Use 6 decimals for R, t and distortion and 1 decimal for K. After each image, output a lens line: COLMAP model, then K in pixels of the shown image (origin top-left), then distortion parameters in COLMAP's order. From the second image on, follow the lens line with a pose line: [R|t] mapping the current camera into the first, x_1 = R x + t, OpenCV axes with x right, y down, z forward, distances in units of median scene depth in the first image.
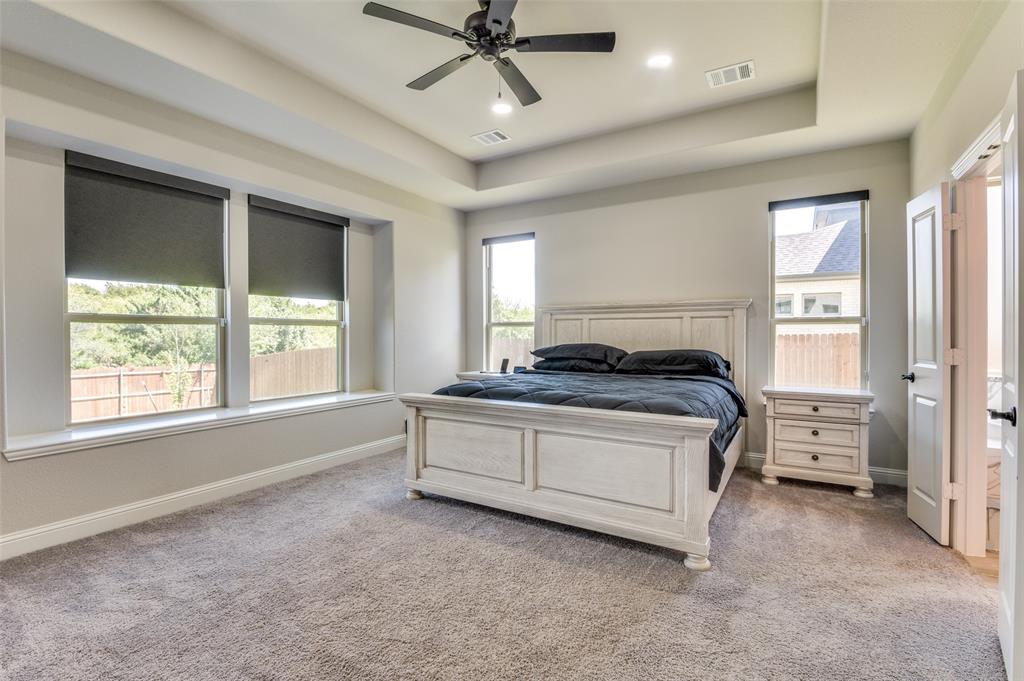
lens RADIAL K [[469.3, 0, 514.1], [0, 469.3, 337.4], [0, 0, 1]] dist [-0.011985, -0.003493]
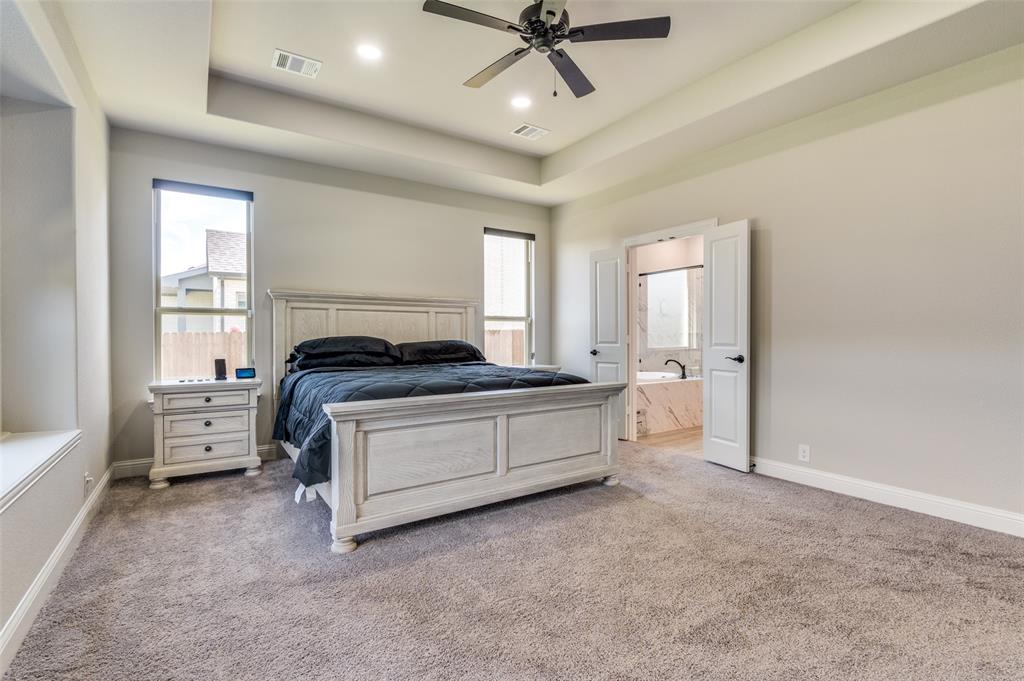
lens RADIAL K [[469.3, 0, 510.6], [0, 469.3, 341.8], [0, 0, 1]] dist [-0.011985, -0.003493]
pose [[0.413547, -0.020326, 0.910256, -0.637477], [-0.006116, 0.999666, 0.025100, -0.000529], [-0.910462, -0.015947, 0.413285, 0.390566]]
